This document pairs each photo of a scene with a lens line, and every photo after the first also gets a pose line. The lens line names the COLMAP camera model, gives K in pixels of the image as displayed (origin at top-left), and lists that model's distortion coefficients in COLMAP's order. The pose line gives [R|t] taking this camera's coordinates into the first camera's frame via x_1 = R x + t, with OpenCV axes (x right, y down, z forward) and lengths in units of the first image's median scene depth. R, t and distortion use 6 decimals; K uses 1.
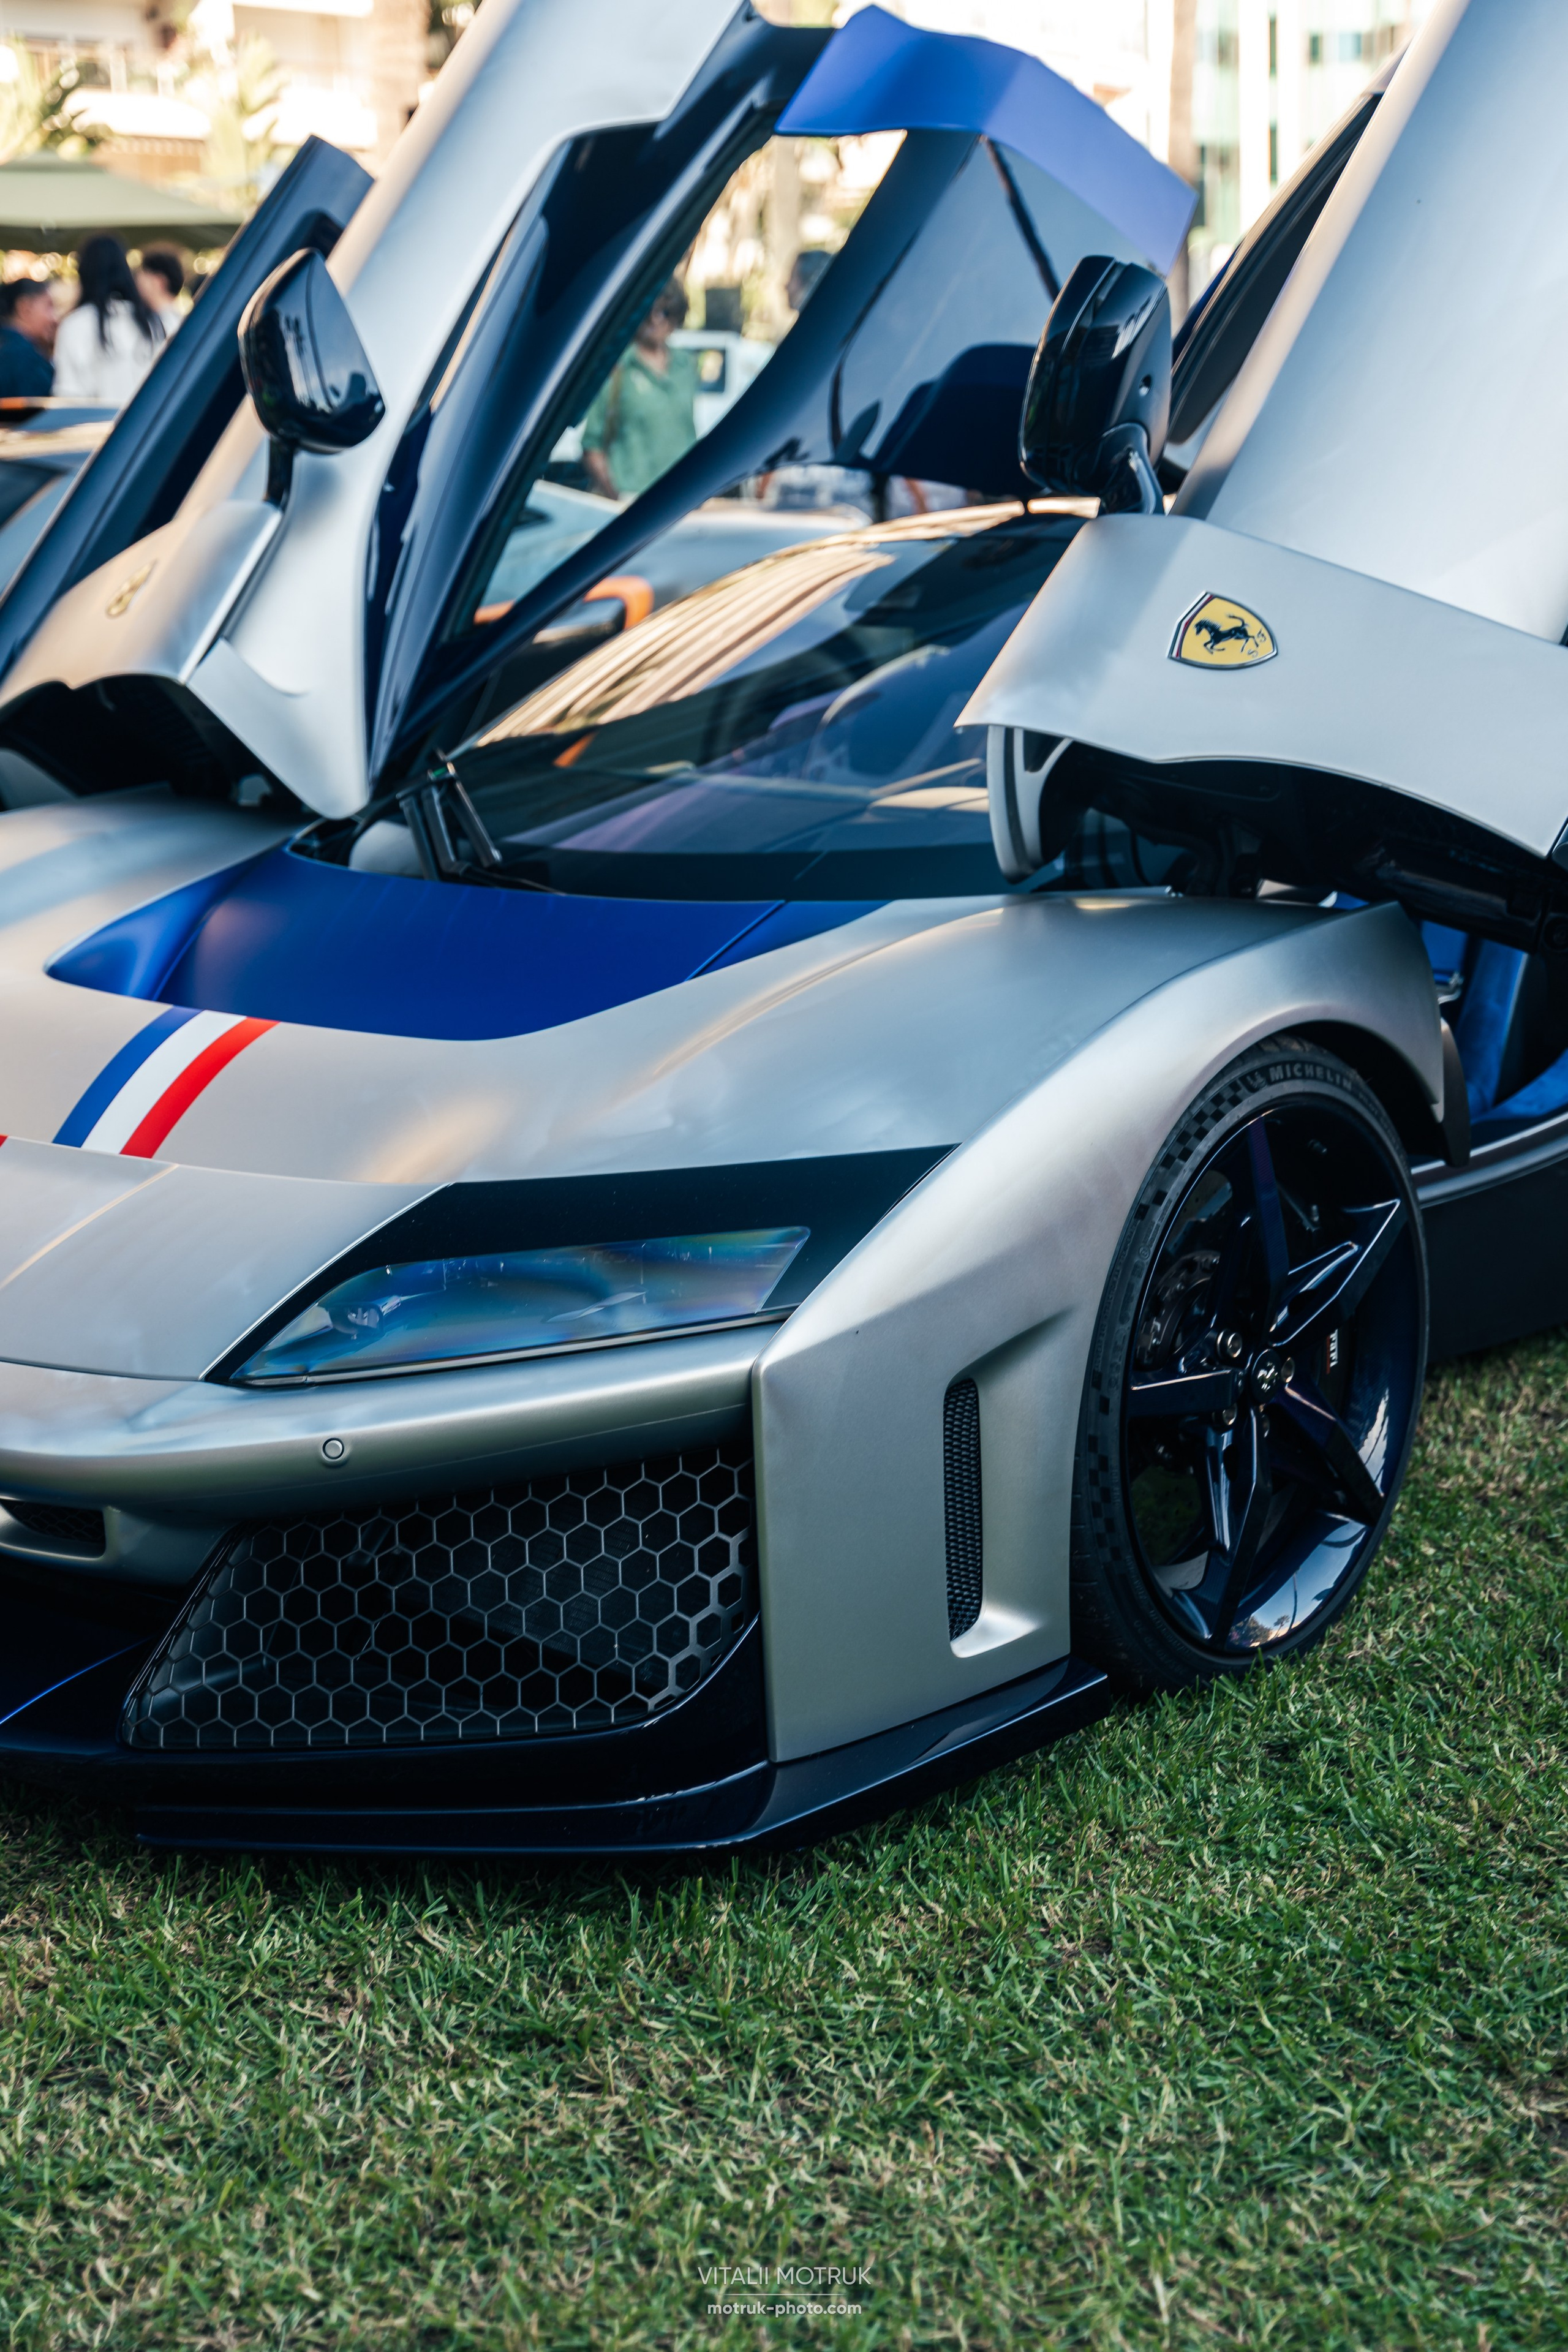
lens RADIAL K [[3420.3, 0, 832.7], [0, 3420.3, 1163.8], [0, 0, 1]] dist [0.040547, 0.000000]
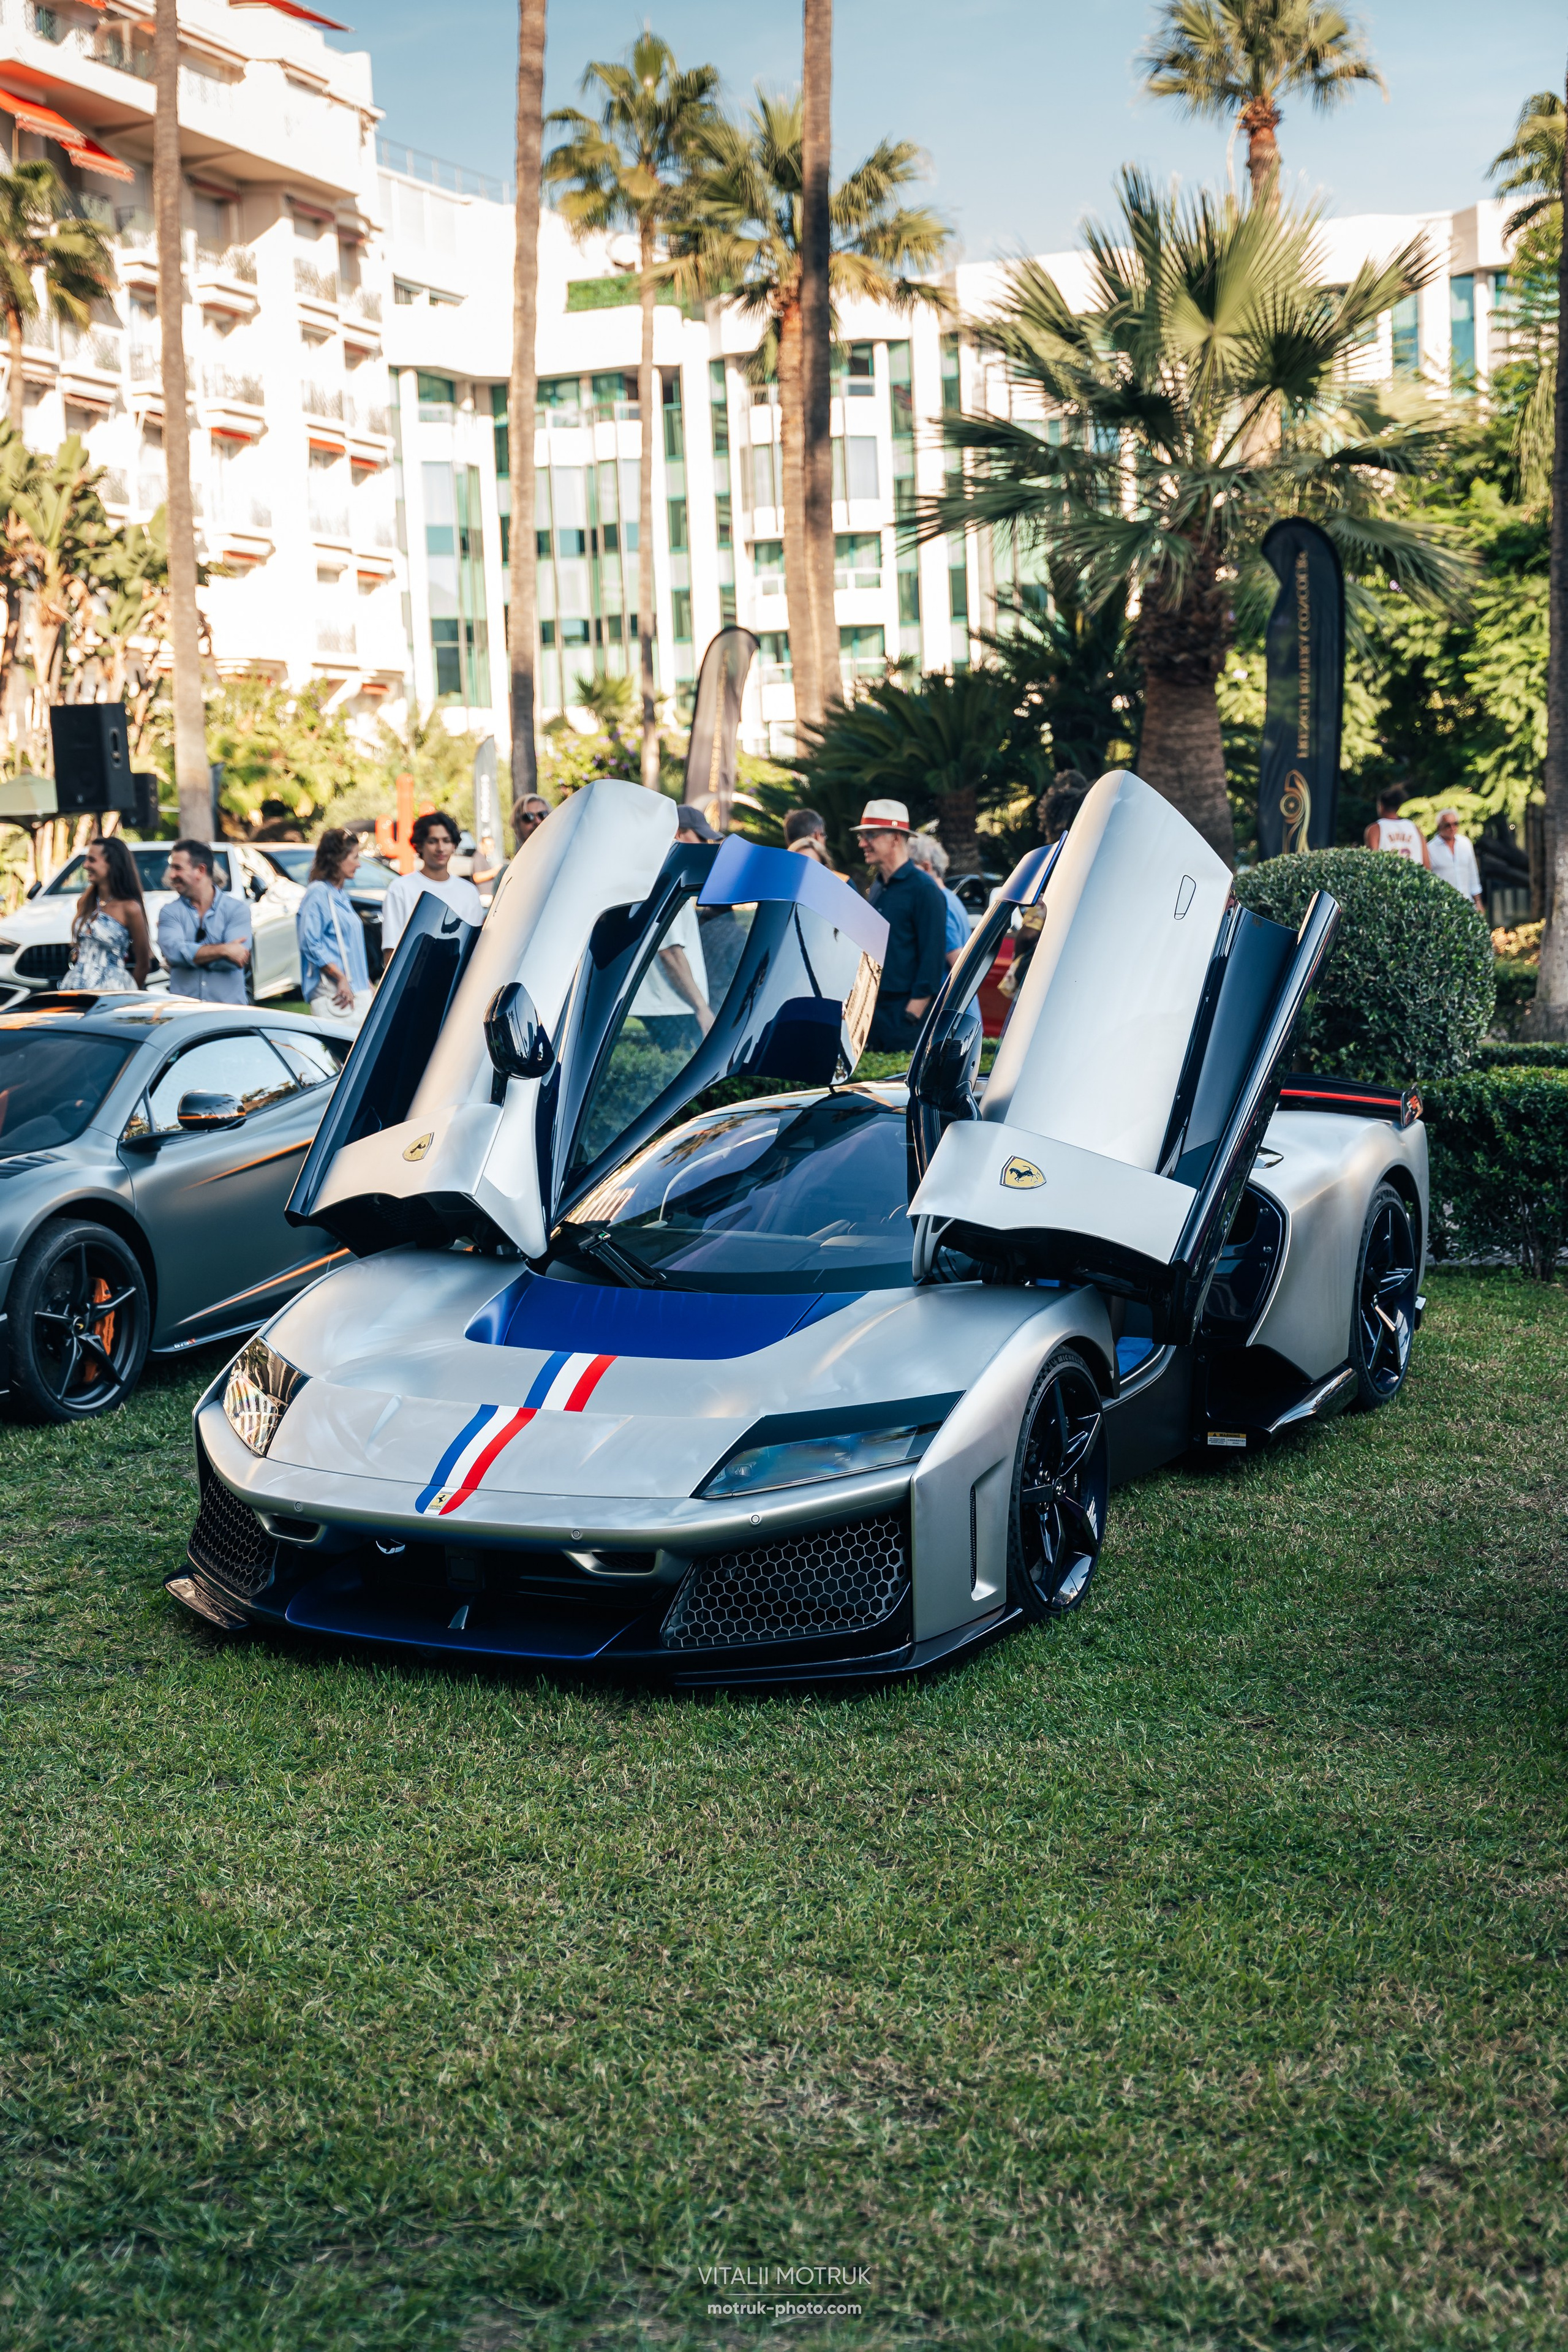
lens RADIAL K [[3098.7, 0, 807.6], [0, 3098.7, 1188.4], [0, 0, 1]] dist [0.010809, 0.000000]
pose [[0.973982, -0.029083, 0.224751, -0.498203], [0.051219, 0.994320, -0.093299, 0.045319], [-0.220761, 0.102383, 0.969939, -1.011210]]
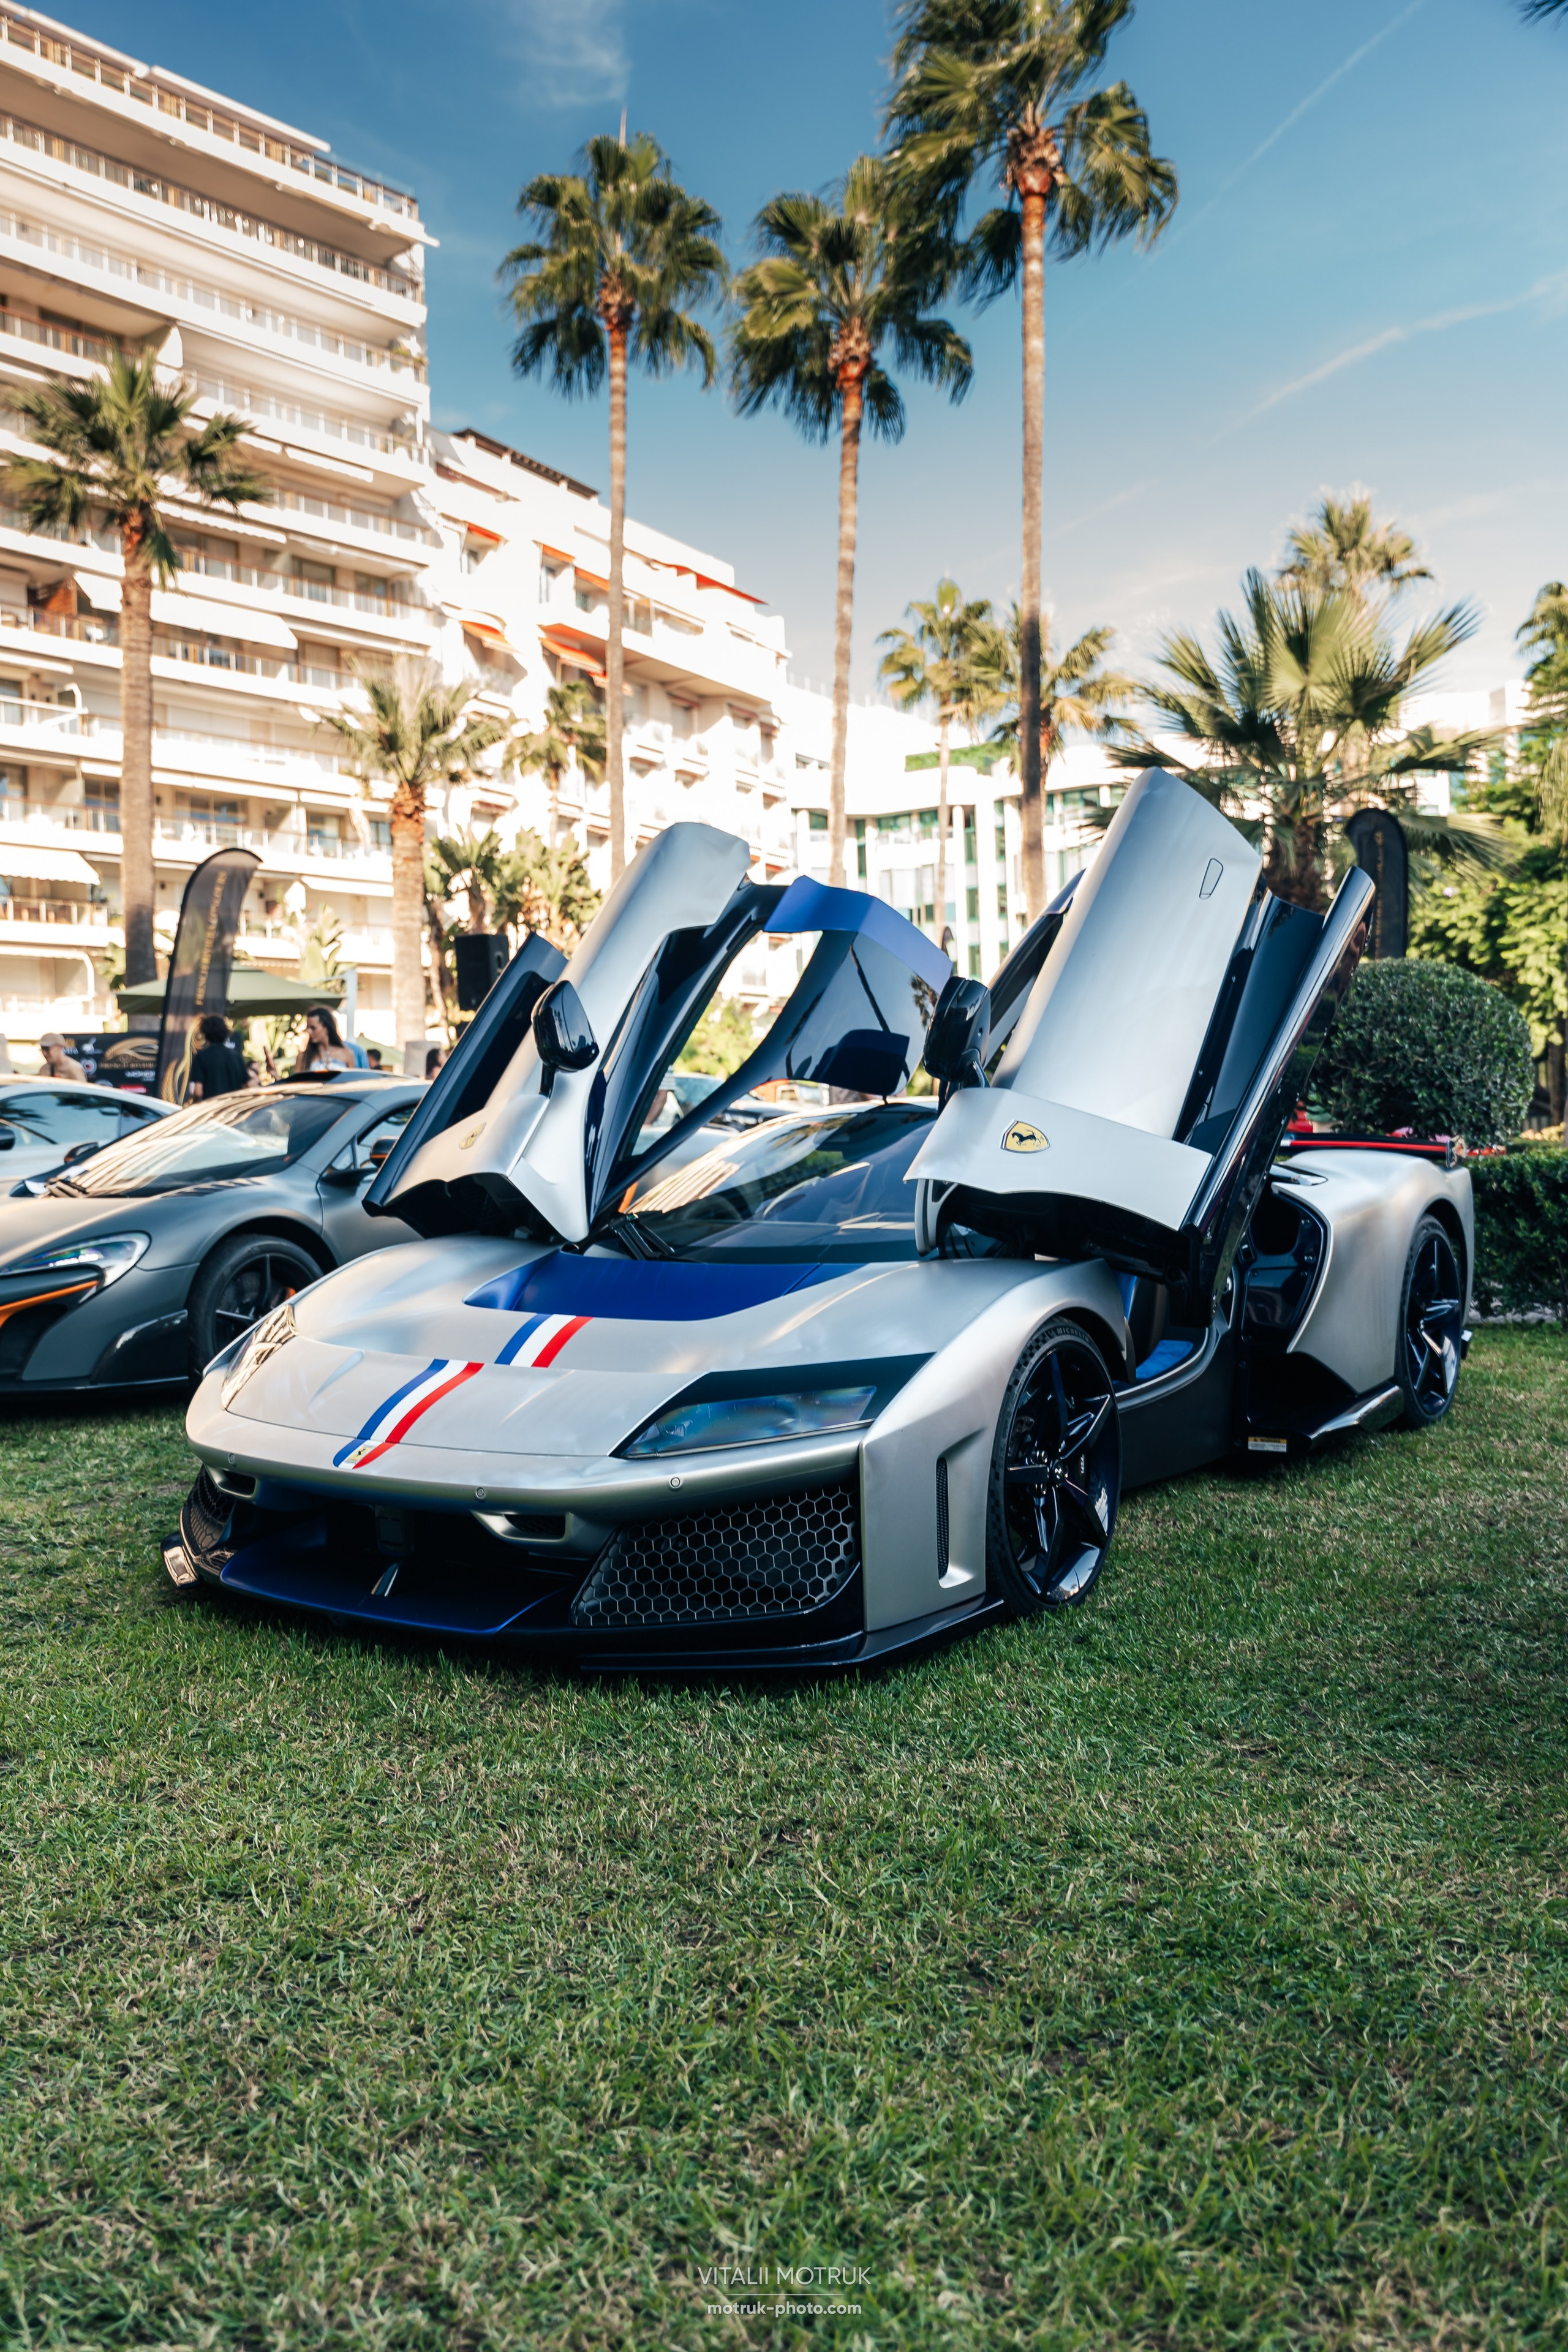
lens RADIAL K [[1946.2, 0, 757.4], [0, 1946.2, 1186.8], [0, 0, 1]] dist [-0.005559, 0.003203]
pose [[0.997461, -0.002960, 0.071155, -0.147629], [0.015381, 0.984508, -0.174662, 0.094115], [-0.069536, 0.175313, 0.982054, -0.225073]]
